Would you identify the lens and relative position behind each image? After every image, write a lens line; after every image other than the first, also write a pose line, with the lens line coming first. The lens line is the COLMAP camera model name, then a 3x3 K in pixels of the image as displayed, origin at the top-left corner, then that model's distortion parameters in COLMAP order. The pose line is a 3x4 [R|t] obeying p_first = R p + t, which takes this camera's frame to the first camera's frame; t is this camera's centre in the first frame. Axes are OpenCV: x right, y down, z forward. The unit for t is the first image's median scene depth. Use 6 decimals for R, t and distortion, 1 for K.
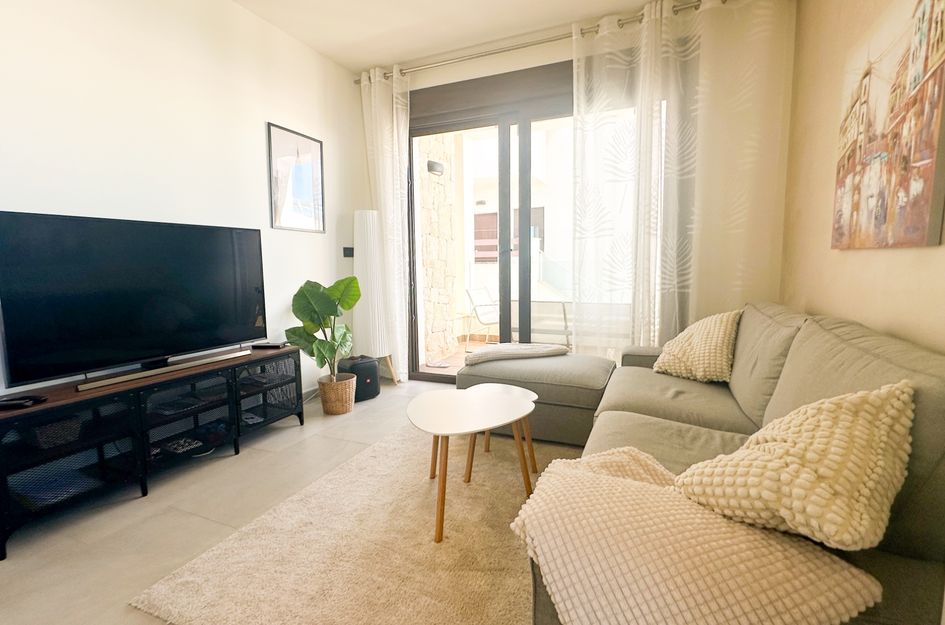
lens RADIAL K [[441.4, 0, 472.5], [0, 441.4, 312.5], [0, 0, 1]] dist [-0.000702, -0.000627]
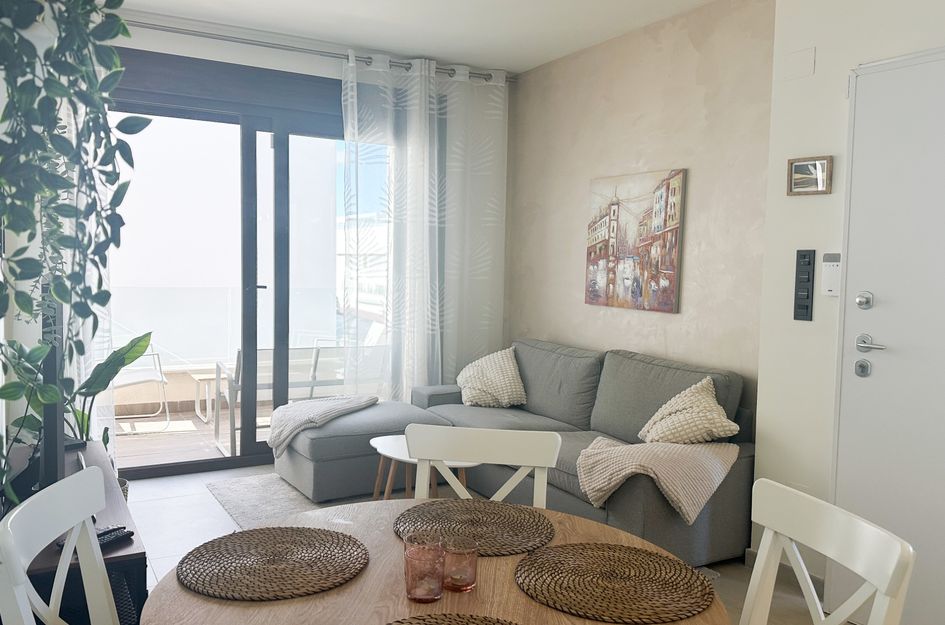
lens RADIAL K [[759.0, 0, 484.0], [0, 759.0, 321.0], [0, 0, 1]] dist [0.119892, -0.214746]
pose [[0.575138, -0.031815, 0.817437, -1.454292], [0.056698, 0.998391, -0.001034, -0.098062], [-0.816089, 0.046942, 0.576017, -0.201638]]
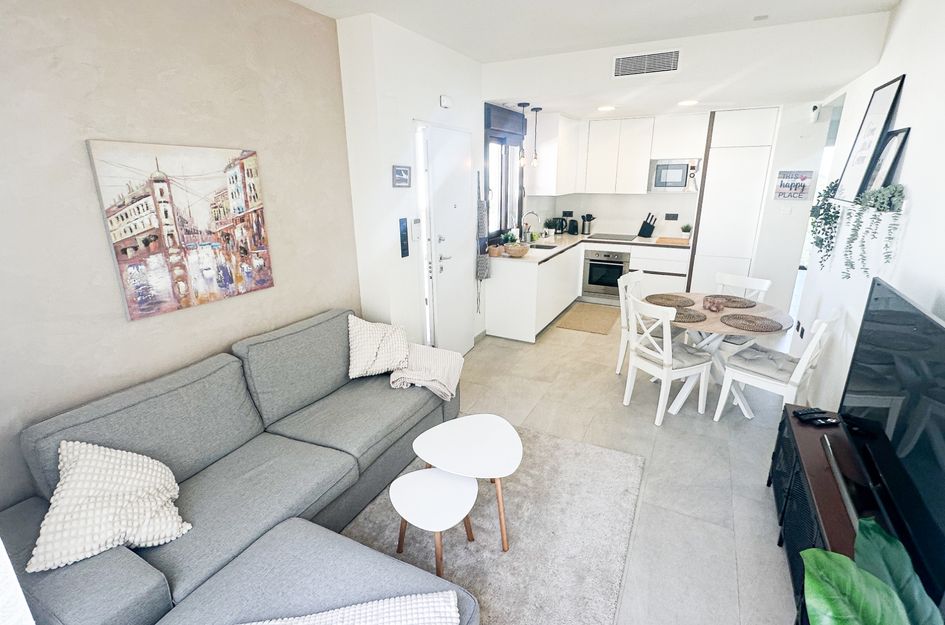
lens RADIAL K [[441.4, 0, 472.5], [0, 441.4, 312.5], [0, 0, 1]] dist [-0.000702, -0.000627]
pose [[-0.997837, 0.001981, 0.065699, -0.091981], [0.028093, 0.916505, 0.399036, -0.553324], [-0.059423, 0.400018, -0.914579, 1.870610]]
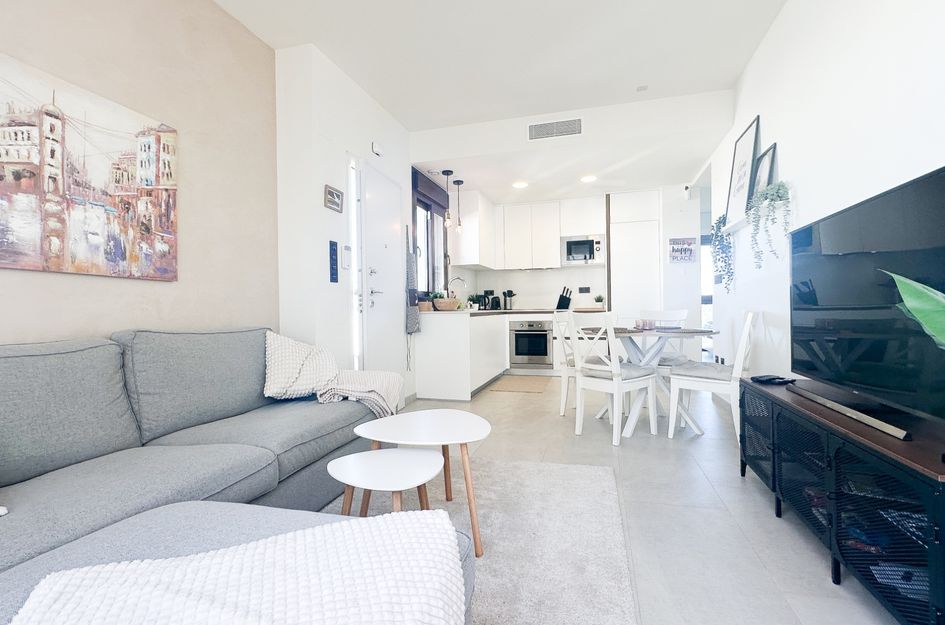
lens RADIAL K [[441.4, 0, 472.5], [0, 441.4, 312.5], [0, 0, 1]] dist [-0.000702, -0.000627]
pose [[-0.990098, 0.028494, -0.137454, 0.012995], [0.012660, 0.993317, 0.114720, -0.132866], [0.139804, 0.111844, -0.983842, 1.870277]]
